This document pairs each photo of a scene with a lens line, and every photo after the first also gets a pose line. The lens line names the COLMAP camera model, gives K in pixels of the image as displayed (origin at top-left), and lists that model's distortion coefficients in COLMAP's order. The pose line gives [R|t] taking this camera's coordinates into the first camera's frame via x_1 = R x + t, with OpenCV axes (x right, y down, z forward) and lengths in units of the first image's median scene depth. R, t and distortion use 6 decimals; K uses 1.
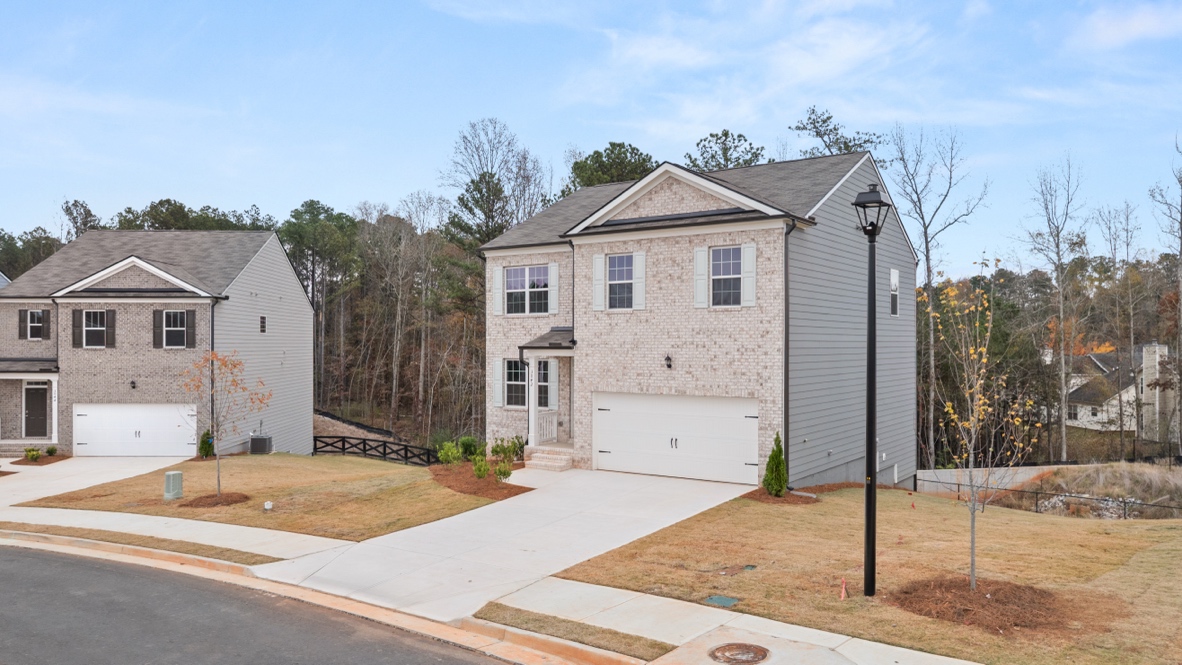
lens RADIAL K [[845.8, 0, 585.3], [0, 845.8, 342.7], [0, 0, 1]] dist [-0.015766, 0.018846]
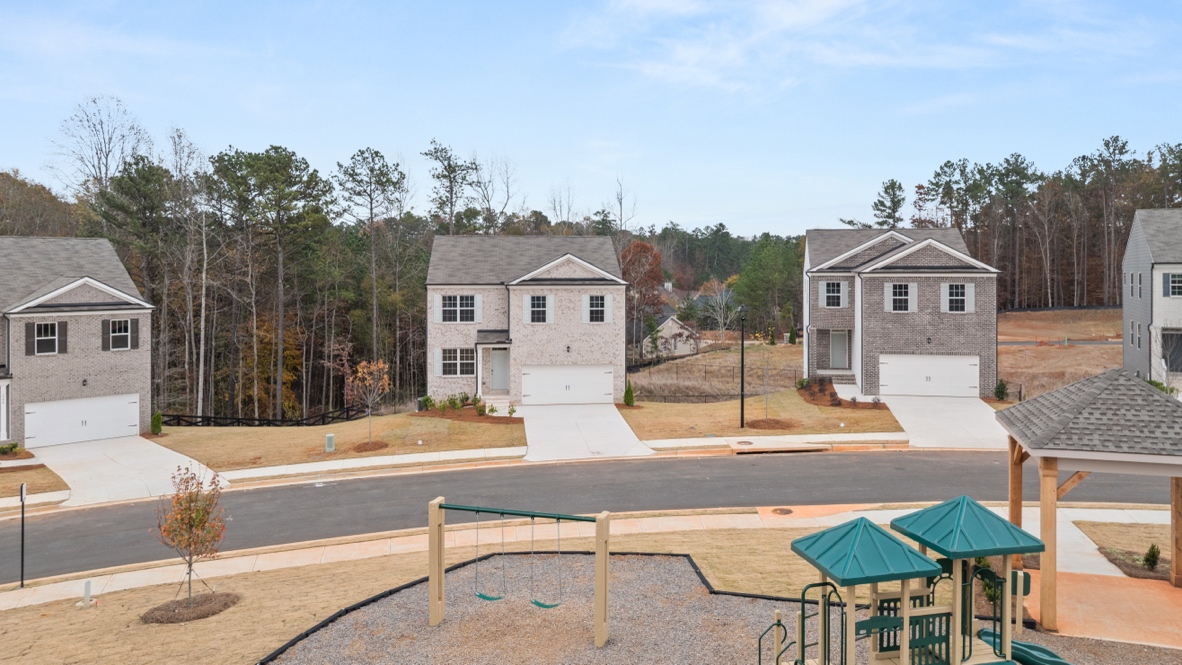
lens RADIAL K [[845.8, 0, 573.5], [0, 845.8, 264.0], [0, 0, 1]] dist [-0.015766, 0.018846]
pose [[0.763647, -0.001515, 0.645632, -0.781375], [0.004126, 0.999988, -0.002534, -0.114404], [-0.645620, 0.004599, 0.763645, -0.377700]]
